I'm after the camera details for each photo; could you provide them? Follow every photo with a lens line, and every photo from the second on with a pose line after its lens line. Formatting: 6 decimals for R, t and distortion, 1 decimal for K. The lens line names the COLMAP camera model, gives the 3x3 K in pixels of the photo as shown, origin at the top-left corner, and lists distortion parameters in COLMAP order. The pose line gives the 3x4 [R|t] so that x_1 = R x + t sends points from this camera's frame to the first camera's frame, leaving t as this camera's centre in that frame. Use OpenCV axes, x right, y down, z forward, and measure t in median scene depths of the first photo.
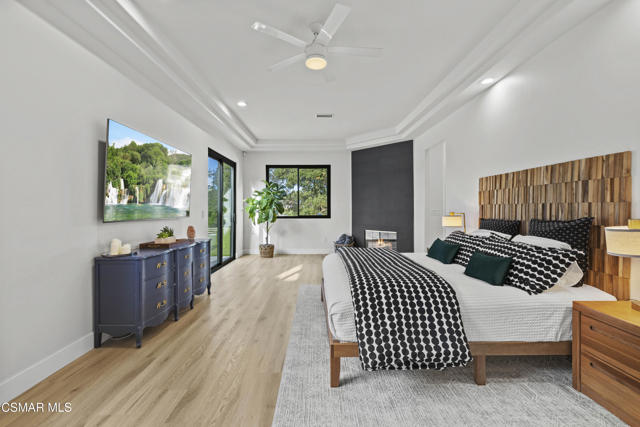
lens RADIAL K [[271.0, 0, 319.5], [0, 271.0, 210.9], [0, 0, 1]] dist [0.000488, -0.000202]
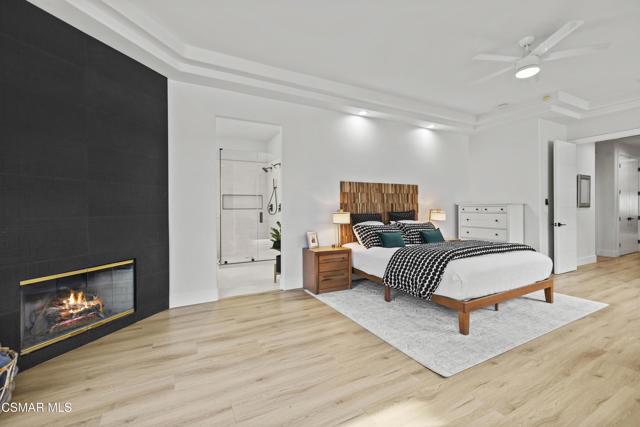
lens RADIAL K [[271.0, 0, 317.2], [0, 271.0, 209.7], [0, 0, 1]] dist [0.000488, -0.000202]
pose [[-0.447019, 0.005402, 0.894508, -0.566083], [0.016778, 0.999856, 0.002346, 0.002439], [-0.894367, 0.016057, -0.447046, 2.082961]]
